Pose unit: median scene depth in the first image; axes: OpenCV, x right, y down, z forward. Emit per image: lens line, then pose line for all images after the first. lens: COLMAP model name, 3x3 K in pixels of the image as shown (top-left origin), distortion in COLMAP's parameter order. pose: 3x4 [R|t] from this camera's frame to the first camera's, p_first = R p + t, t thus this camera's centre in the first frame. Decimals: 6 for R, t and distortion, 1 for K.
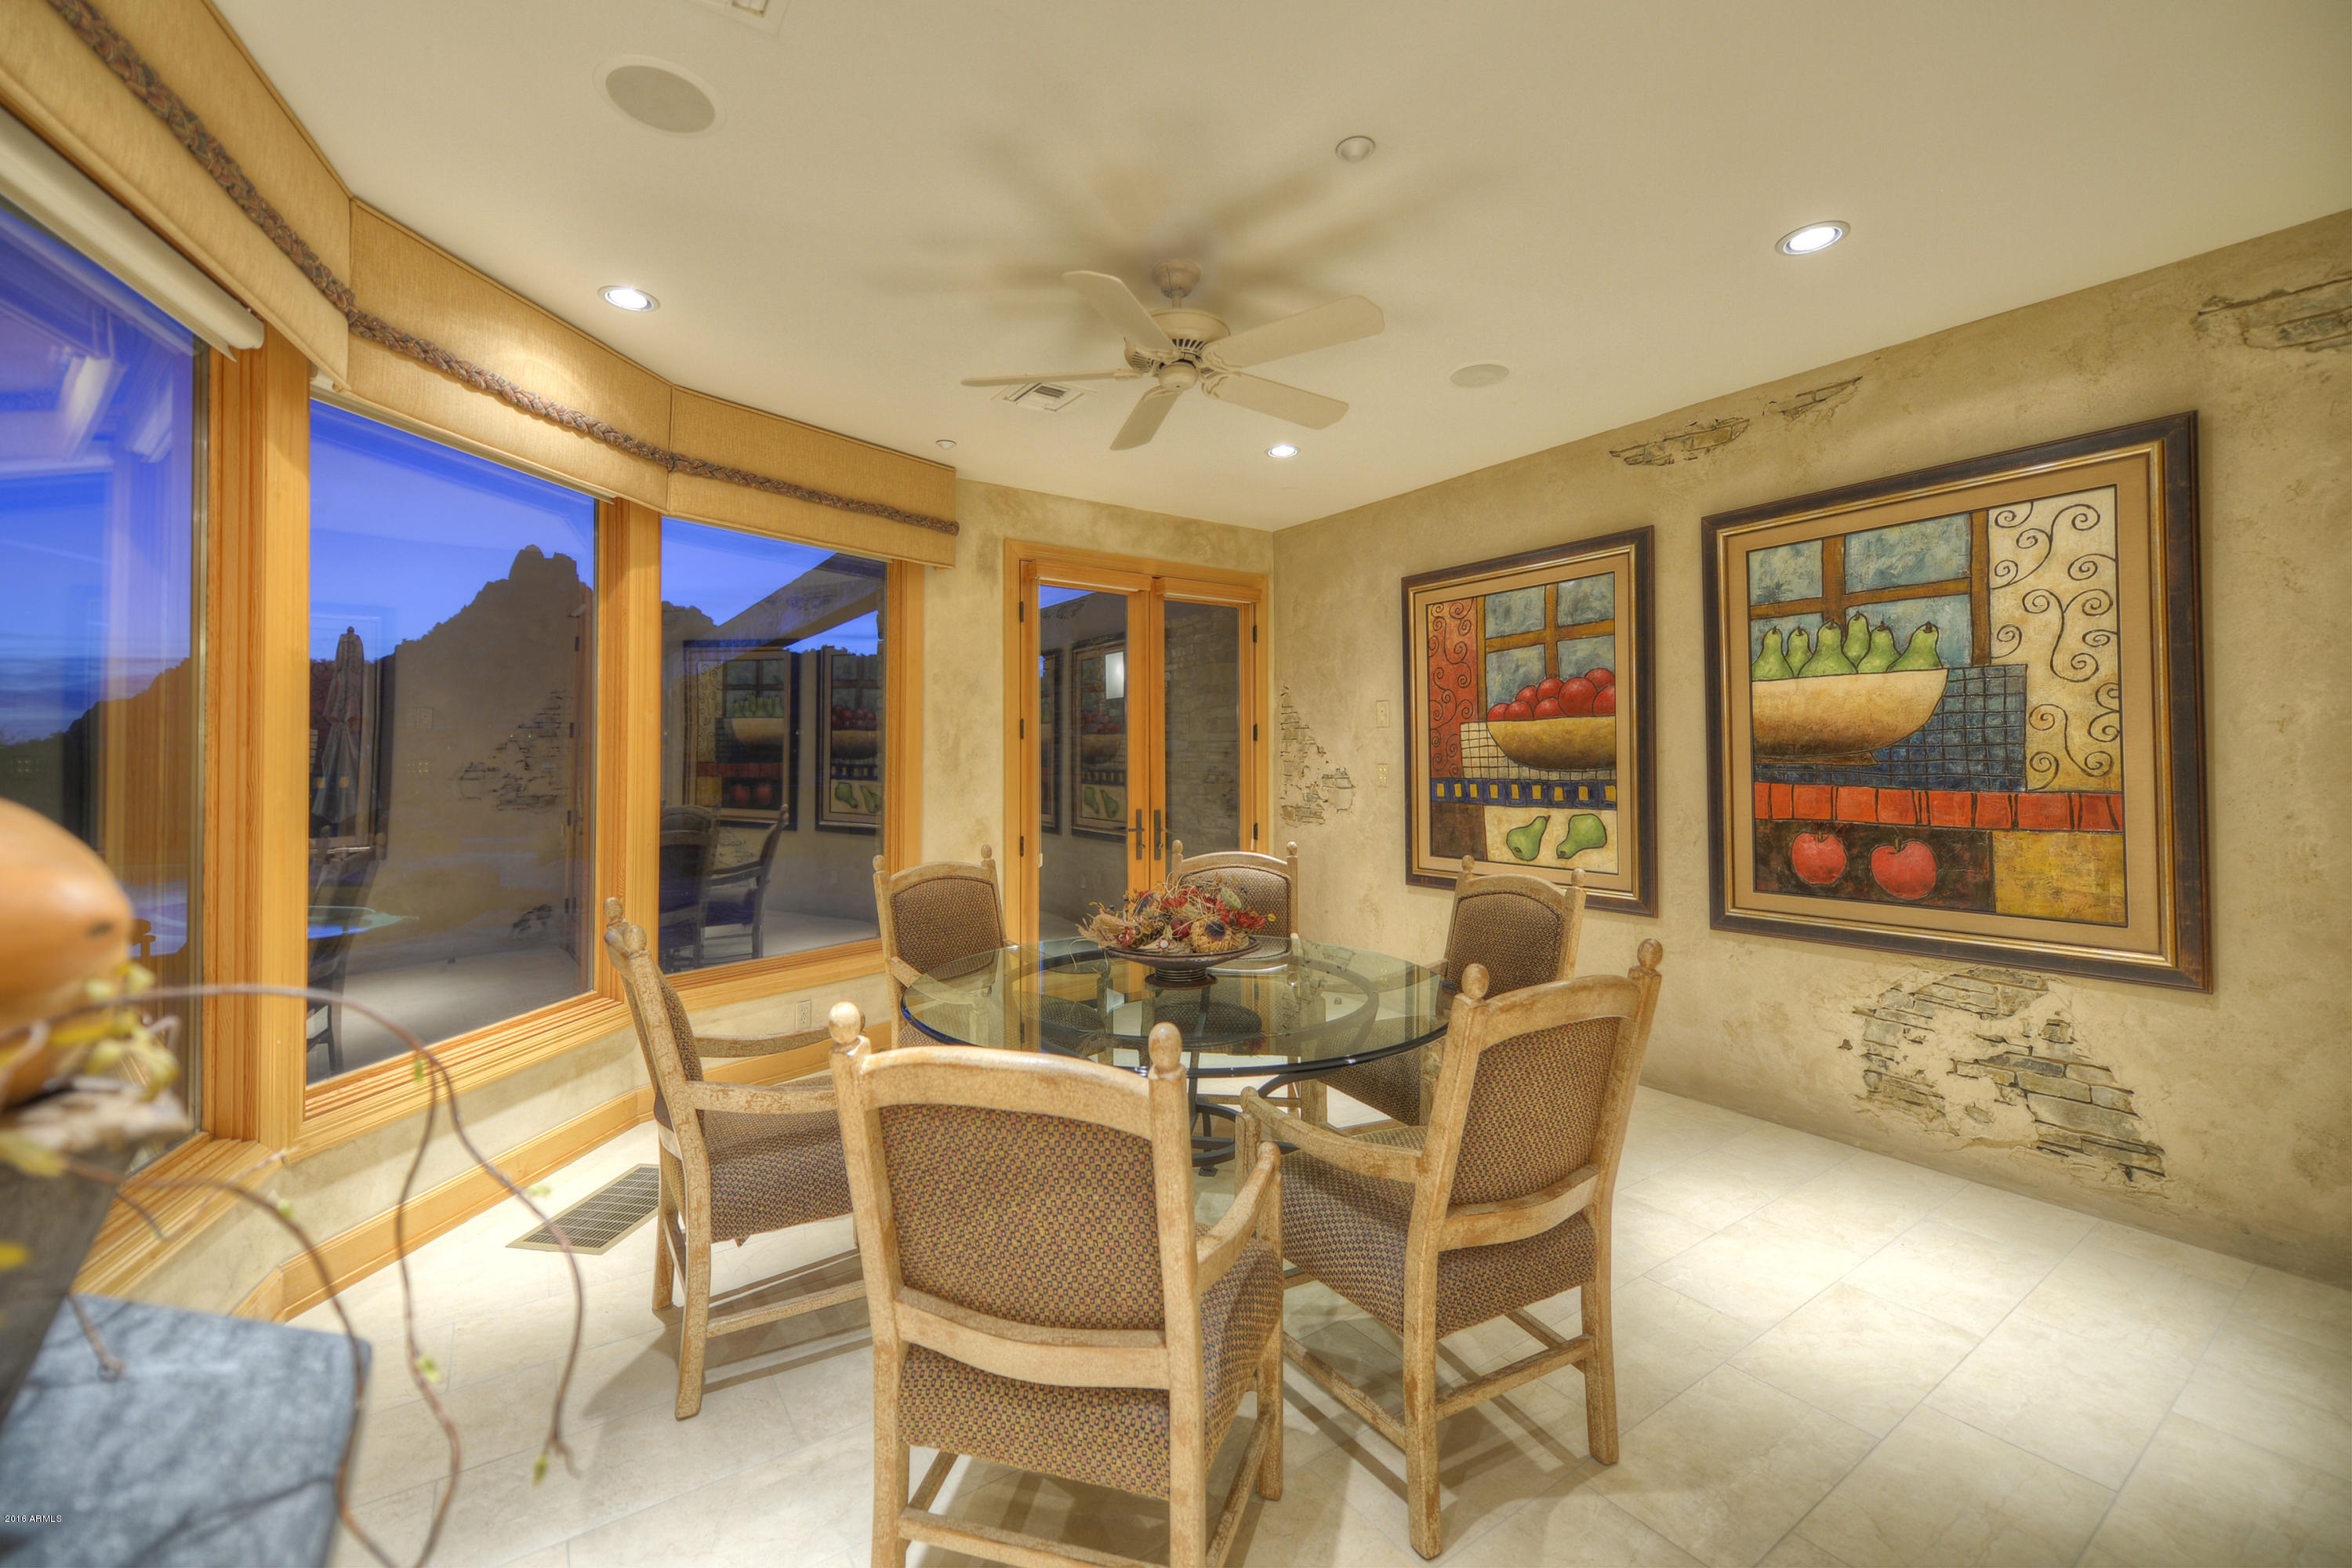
lens RADIAL K [[935.5, 0, 1184.3], [0, 935.5, 748.8], [0, 0, 1]] dist [0.001238, 0.000289]
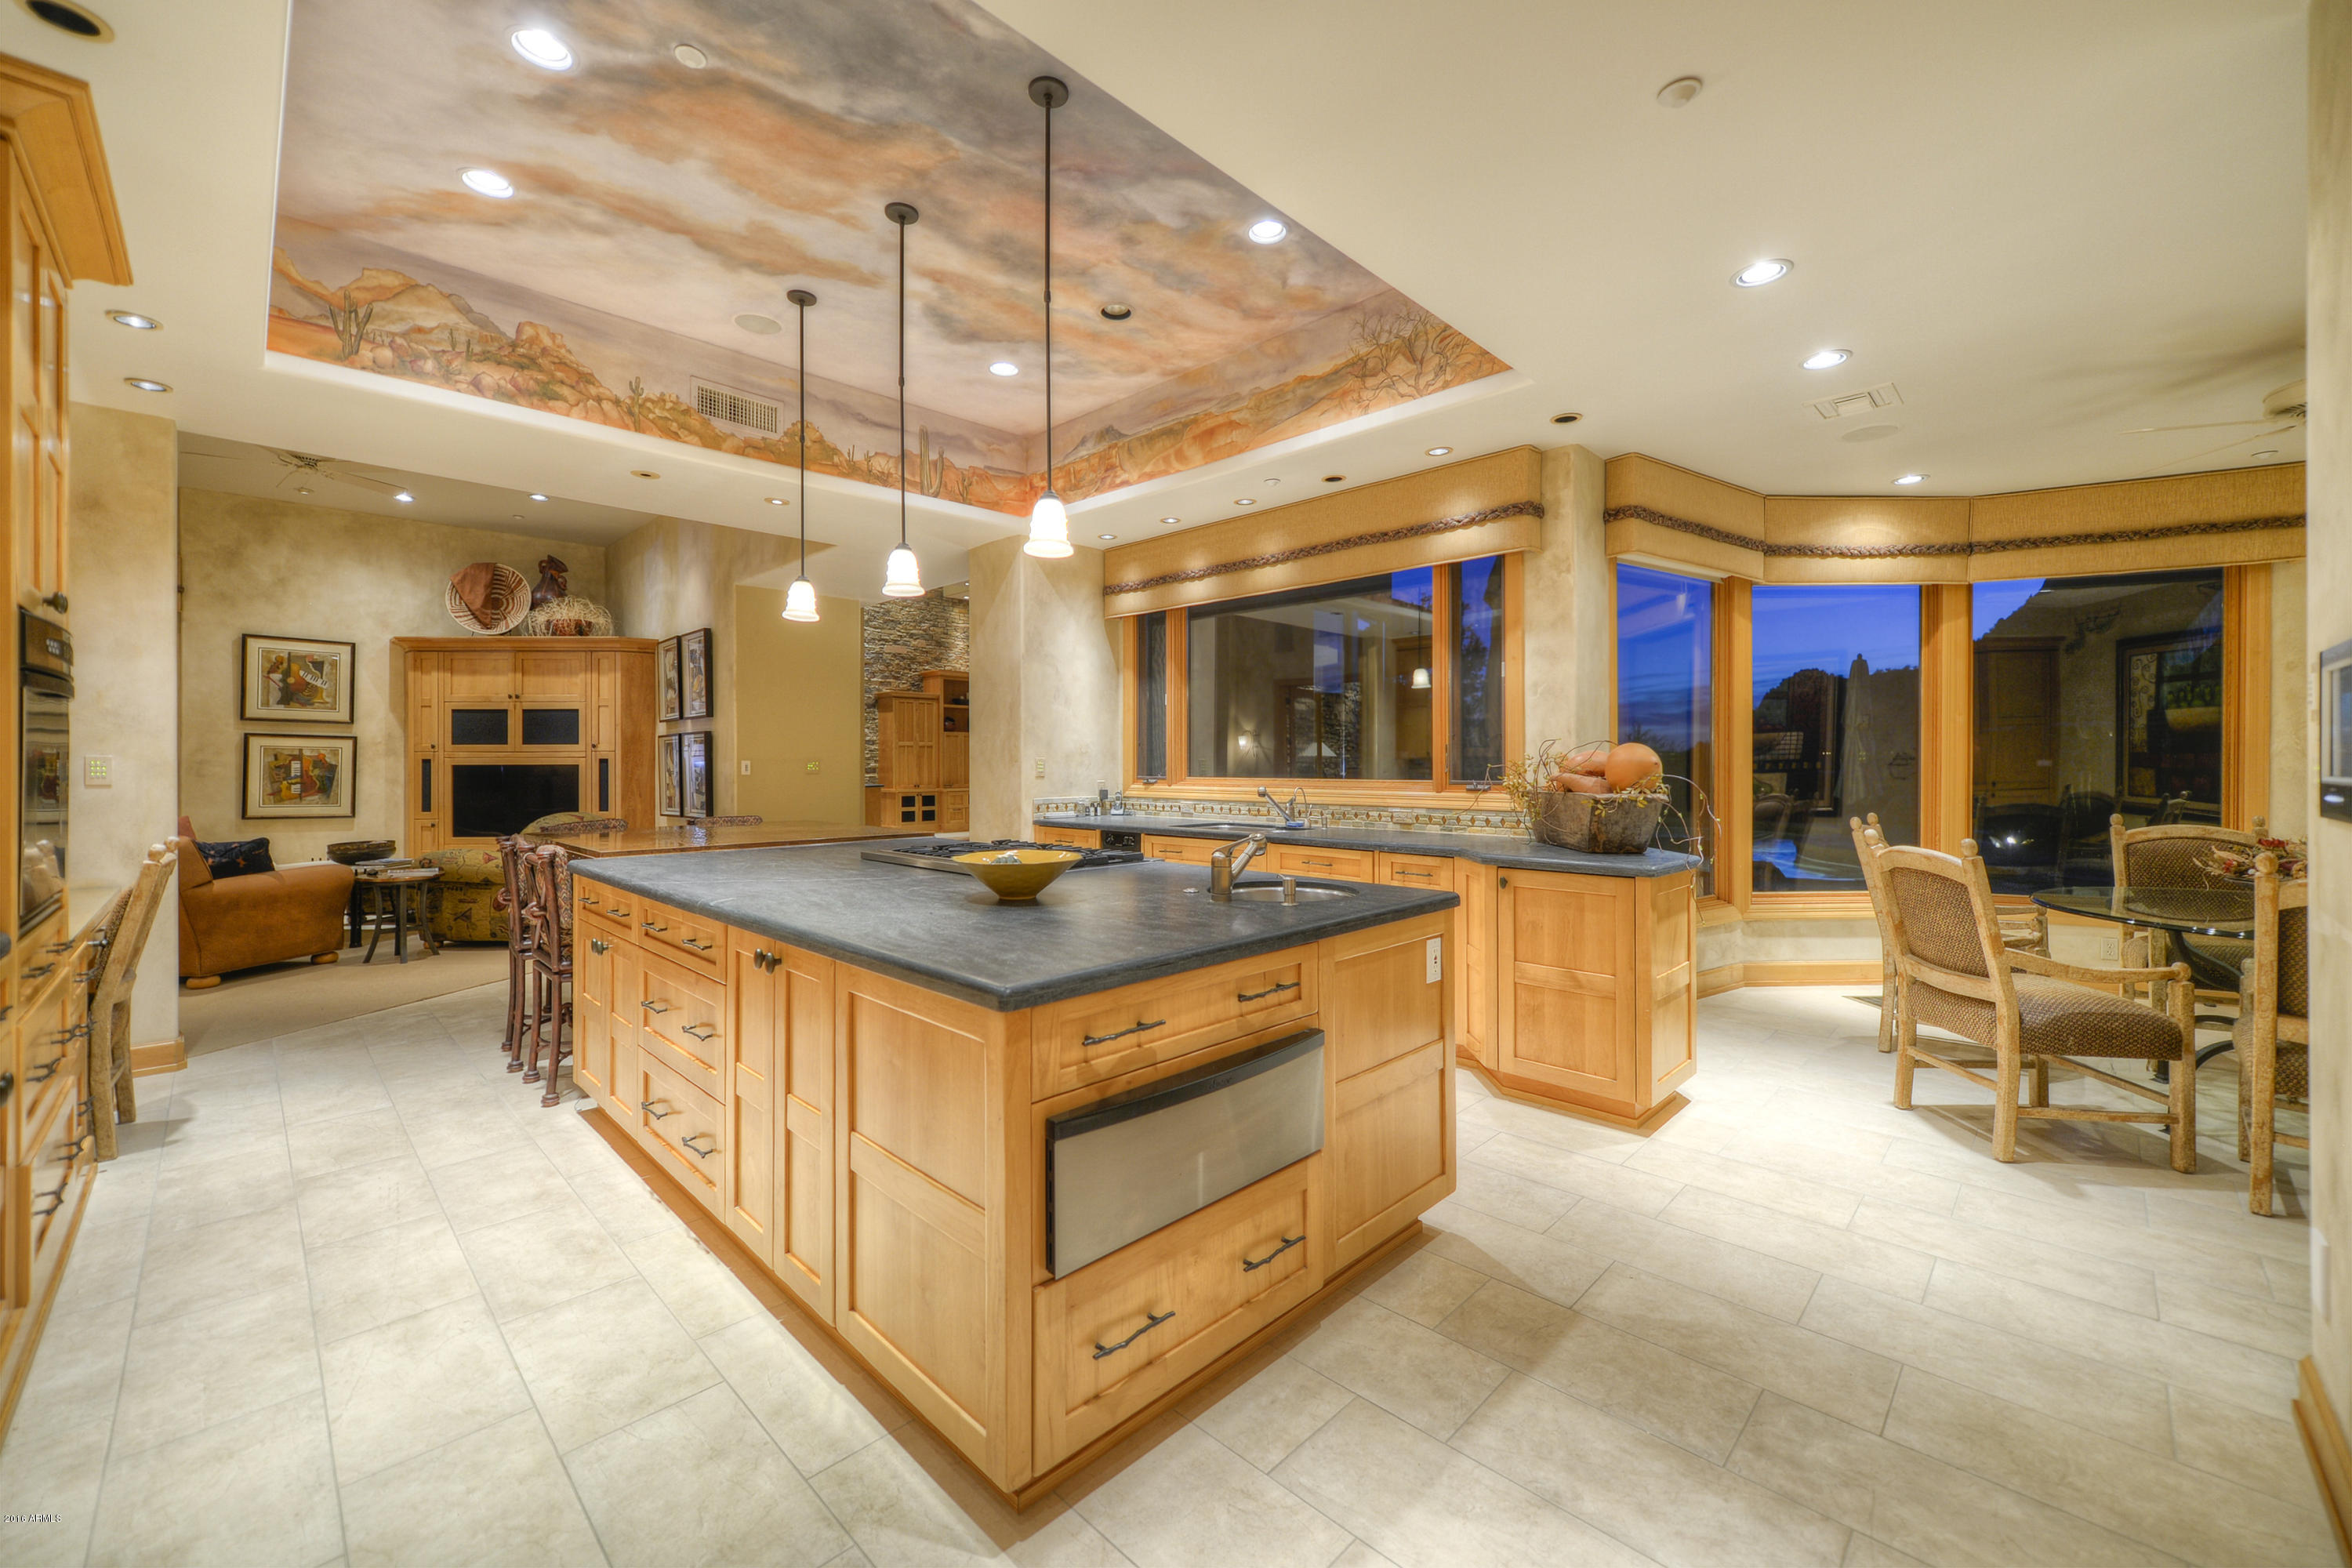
lens RADIAL K [[919.5, 0, 1176.0], [0, 919.5, 784.0], [0, 0, 1]] dist [0.000112, 0.000502]
pose [[0.177844, 0.023358, -0.983781, 0.844650], [0.013403, 0.999568, 0.026156, 0.020500], [0.983967, -0.017838, 0.177454, -0.644407]]
